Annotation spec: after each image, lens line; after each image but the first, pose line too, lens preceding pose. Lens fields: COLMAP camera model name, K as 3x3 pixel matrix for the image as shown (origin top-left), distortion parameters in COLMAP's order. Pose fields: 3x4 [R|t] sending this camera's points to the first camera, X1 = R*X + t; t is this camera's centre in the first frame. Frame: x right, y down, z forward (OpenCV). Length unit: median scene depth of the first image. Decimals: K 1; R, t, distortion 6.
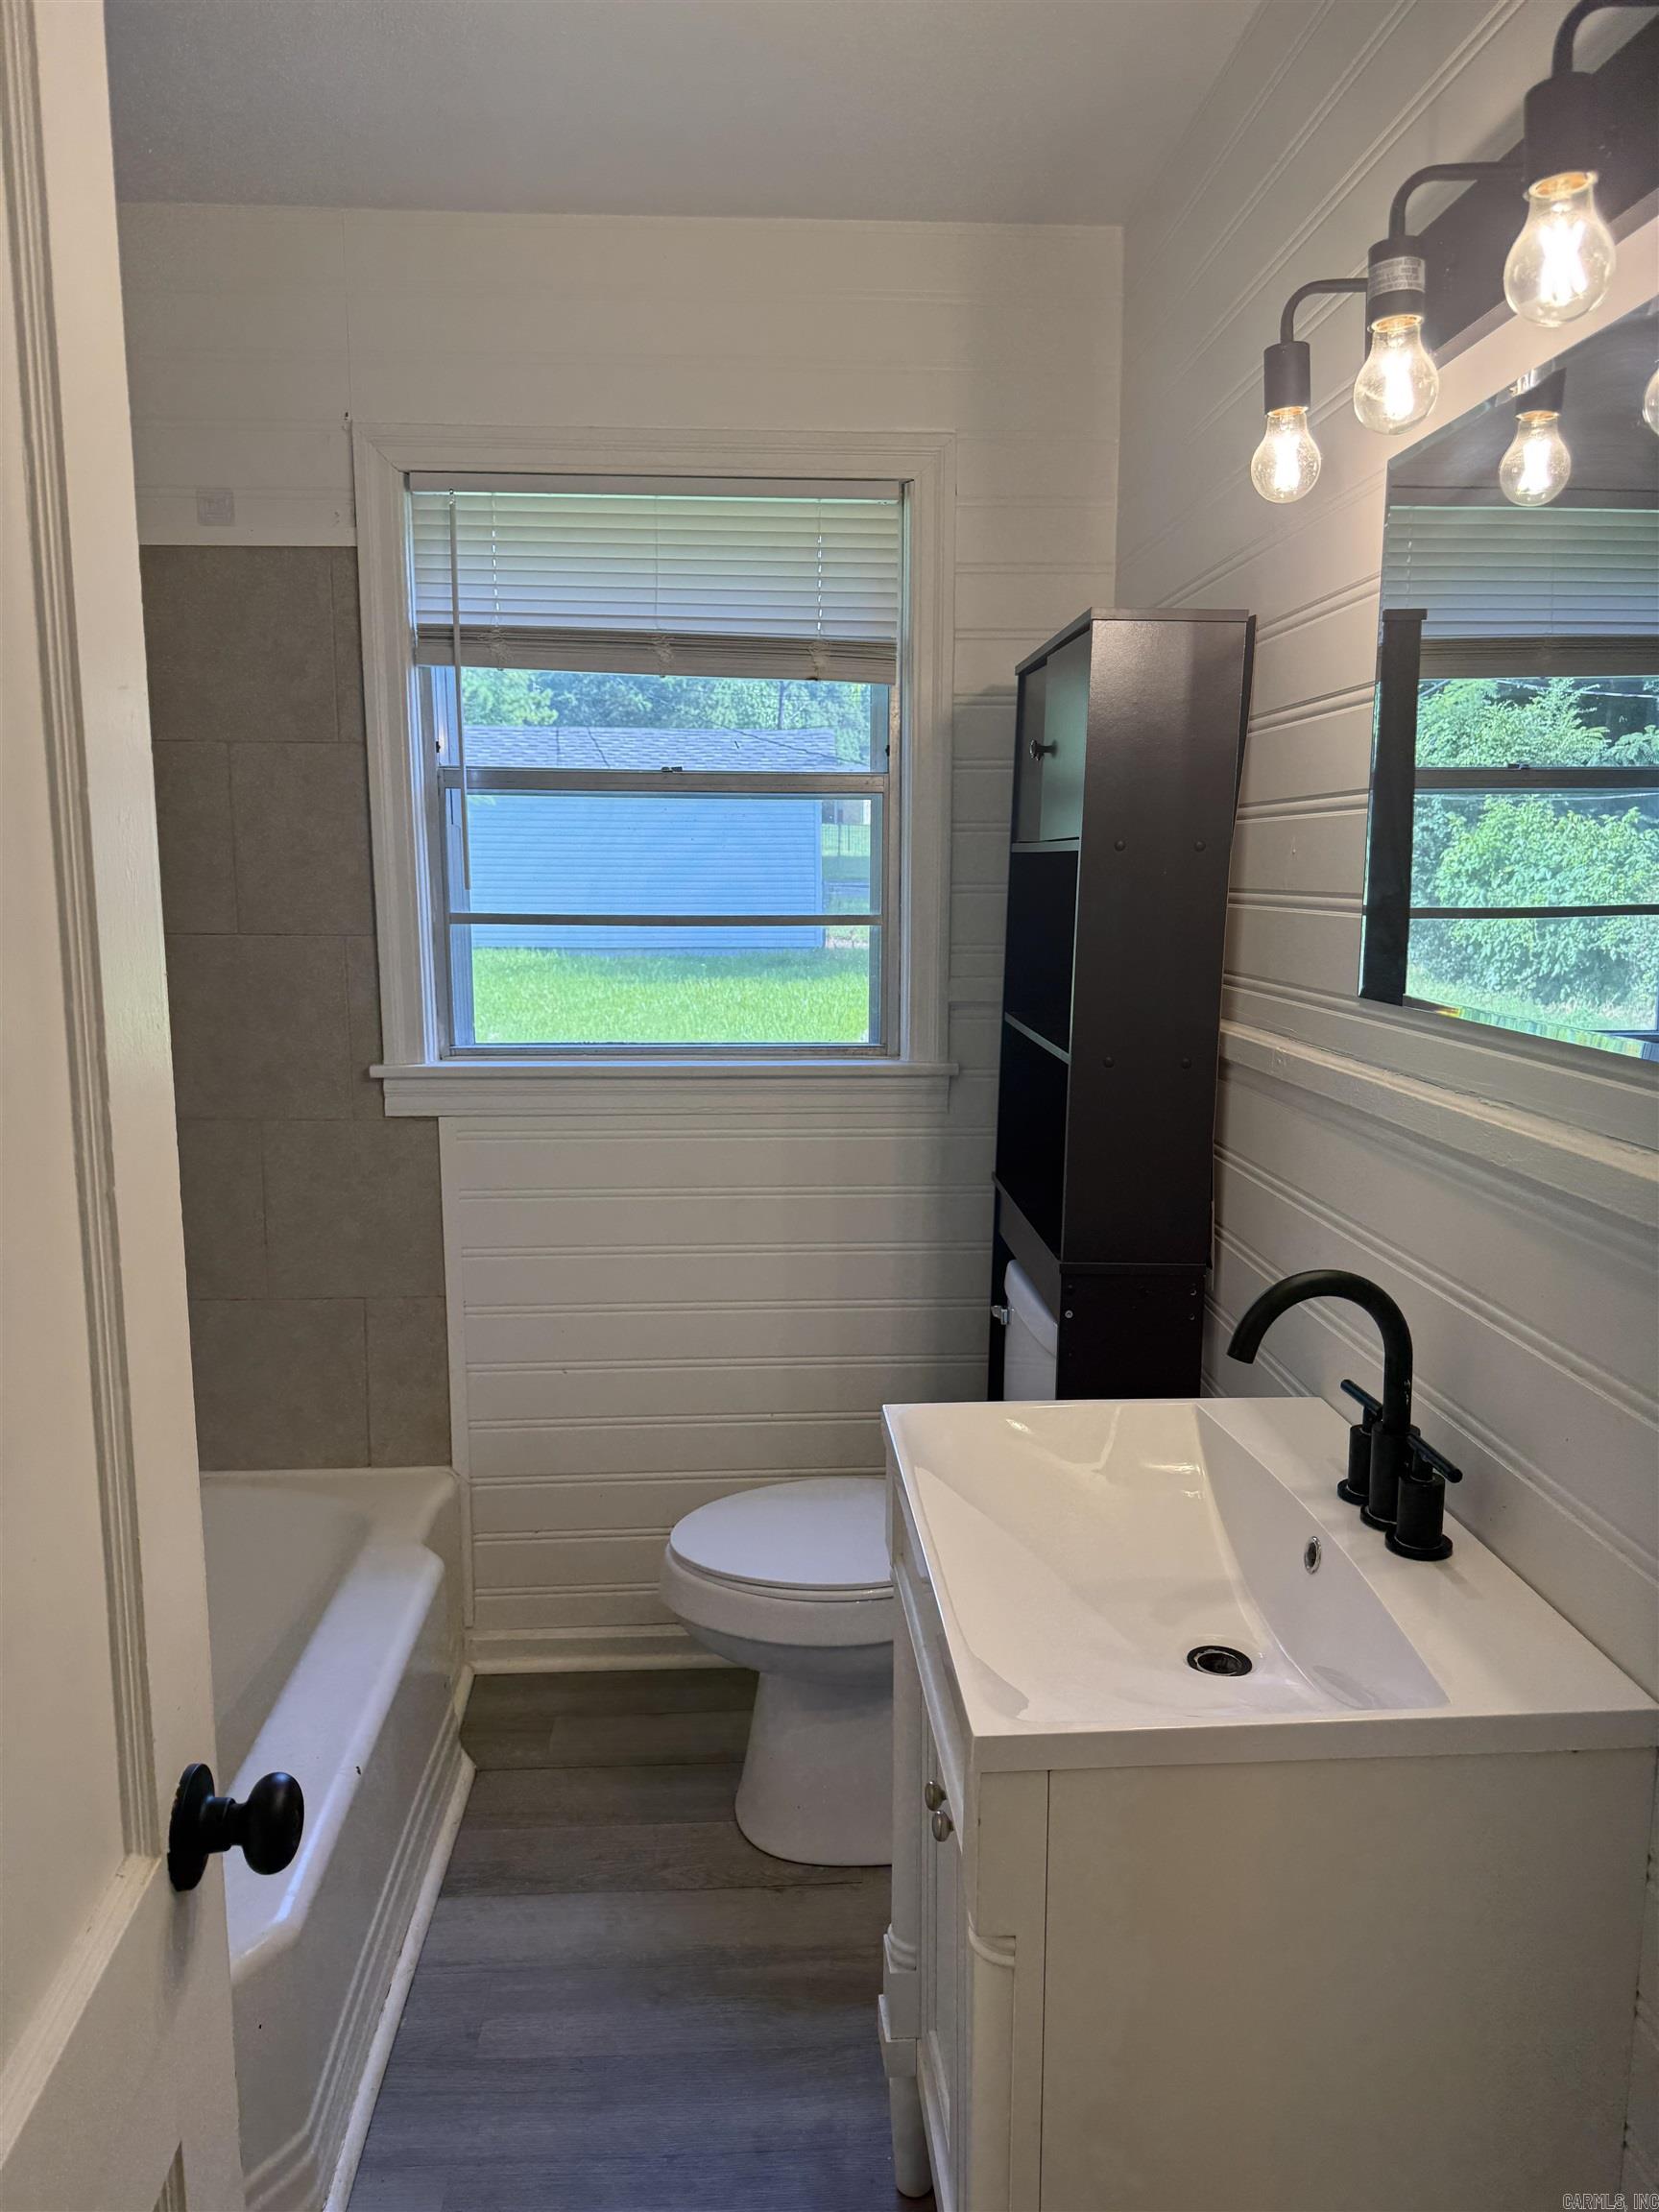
lens RADIAL K [[1562.7, 0, 831.7], [0, 1562.7, 1109.4], [0, 0, 1]] dist [0.015083, 0.006792]
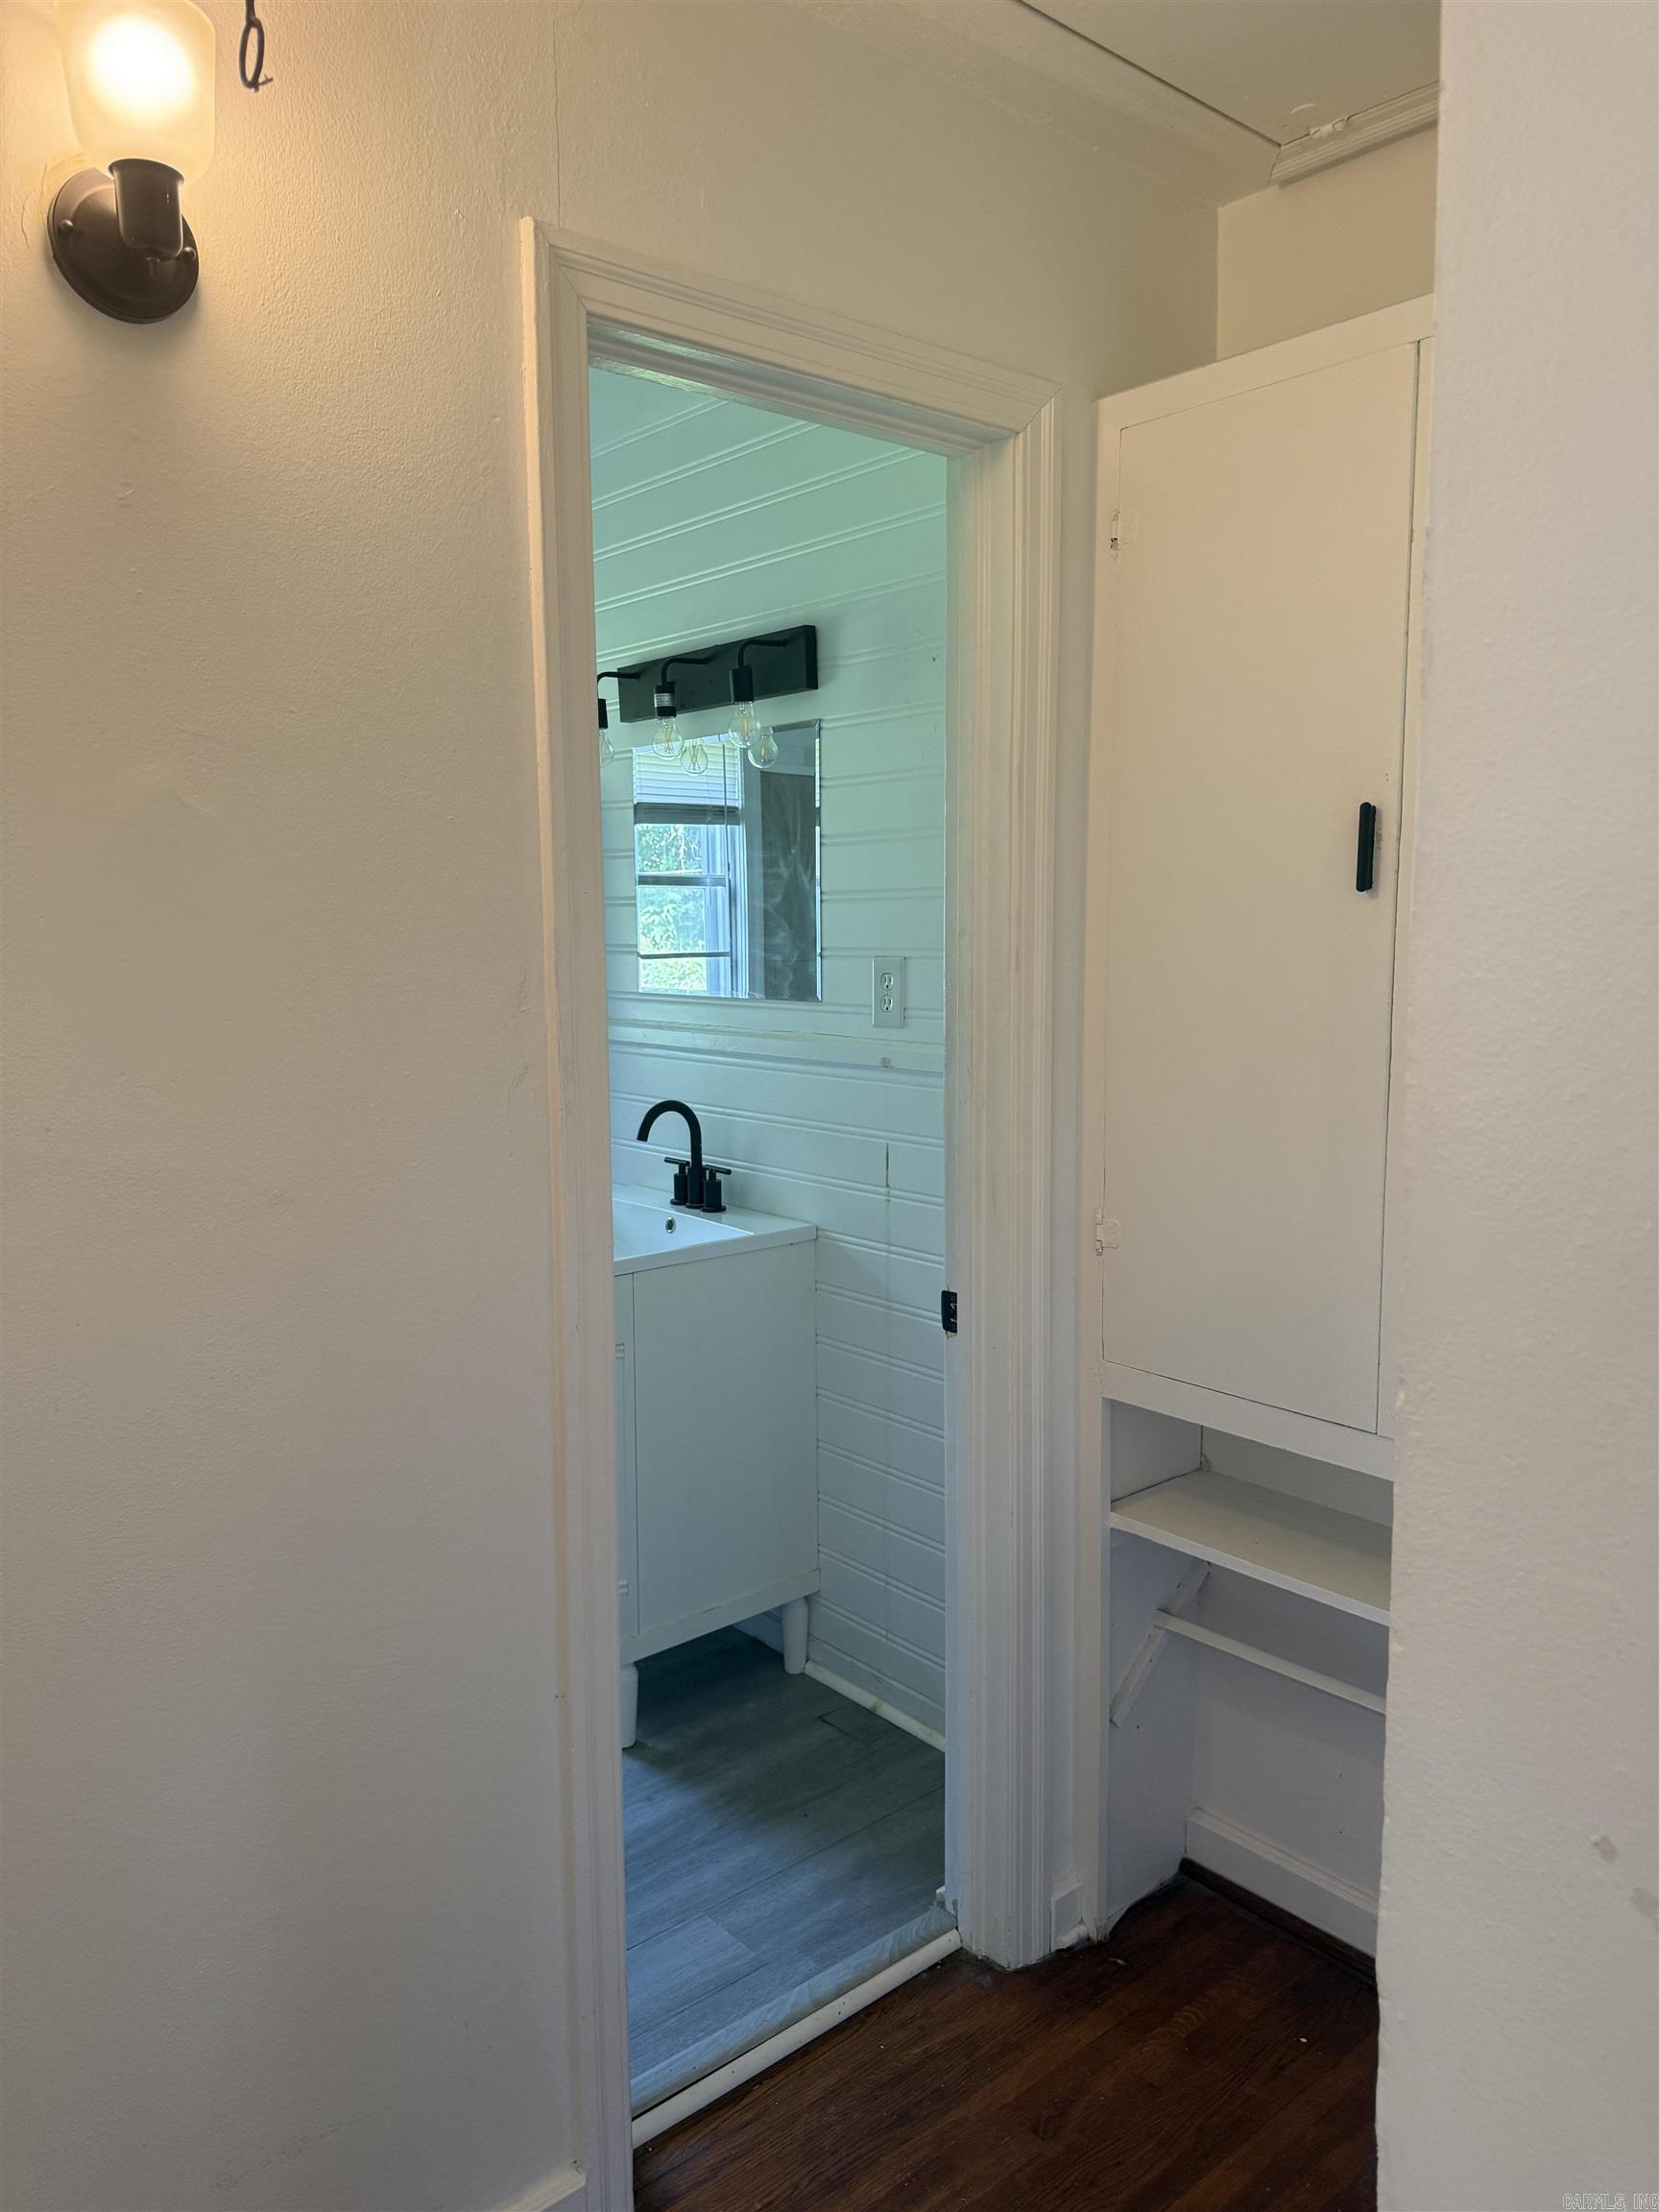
lens RADIAL K [[1562.7, 0, 832.4], [0, 1562.7, 1104.5], [0, 0, 1]] dist [0.015083, 0.006792]
pose [[0.802490, -0.084198, 0.590694, -0.901368], [0.104249, 0.994551, 0.000136, 0.129180], [-0.587487, 0.061471, 0.806895, -1.093977]]
